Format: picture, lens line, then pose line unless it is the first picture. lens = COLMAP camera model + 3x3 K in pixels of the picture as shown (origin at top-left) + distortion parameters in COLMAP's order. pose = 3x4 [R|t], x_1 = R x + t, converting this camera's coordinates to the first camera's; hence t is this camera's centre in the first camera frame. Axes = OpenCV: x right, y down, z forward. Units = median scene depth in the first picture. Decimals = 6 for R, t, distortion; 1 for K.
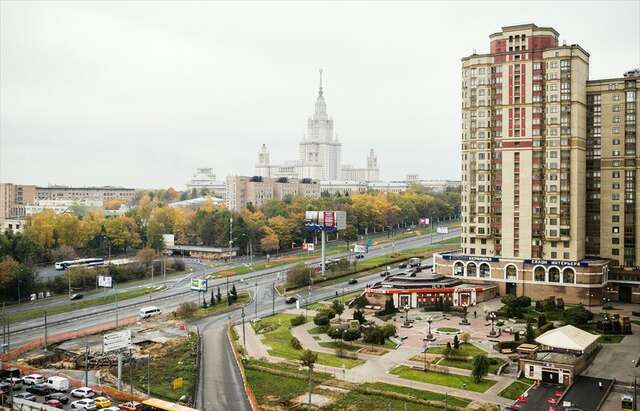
lens RADIAL K [[682.3, 0, 319.0], [0, 682.3, 205.8], [0, 0, 1]] dist [-0.018318, 0.000000]
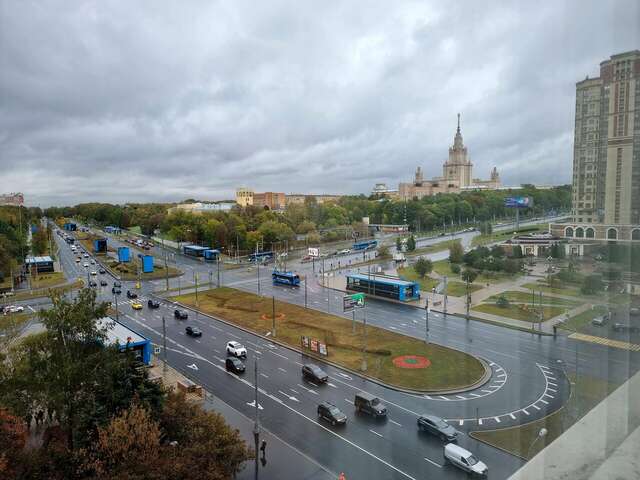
lens RADIAL K [[431.0, 0, 322.9], [0, 431.0, 238.8], [0, 0, 1]] dist [0.046924, -0.025966]
pose [[0.956162, 0.006000, -0.292777, -0.023820], [0.014276, 0.997646, 0.067066, 0.036386], [0.292491, -0.068306, 0.953826, -0.038208]]
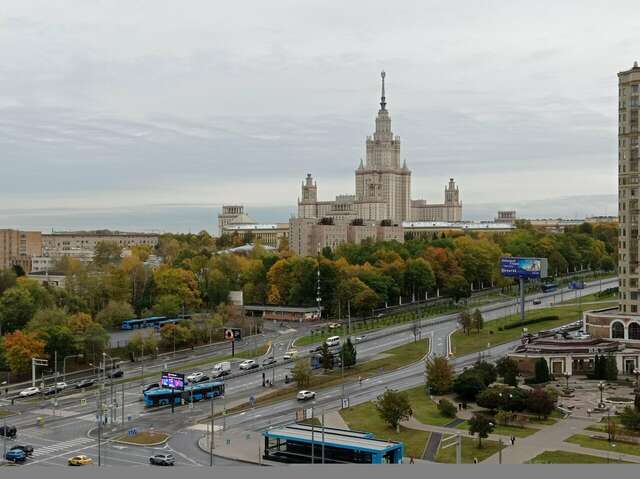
lens RADIAL K [[910.5, 0, 325.7], [0, 910.5, 250.2], [0, 0, 1]] dist [0.080187, 0.000000]
pose [[0.998371, -0.007777, -0.056525, -0.081816], [0.007497, 0.999959, -0.005164, -0.000628], [0.056563, 0.004732, 0.998388, -0.123407]]
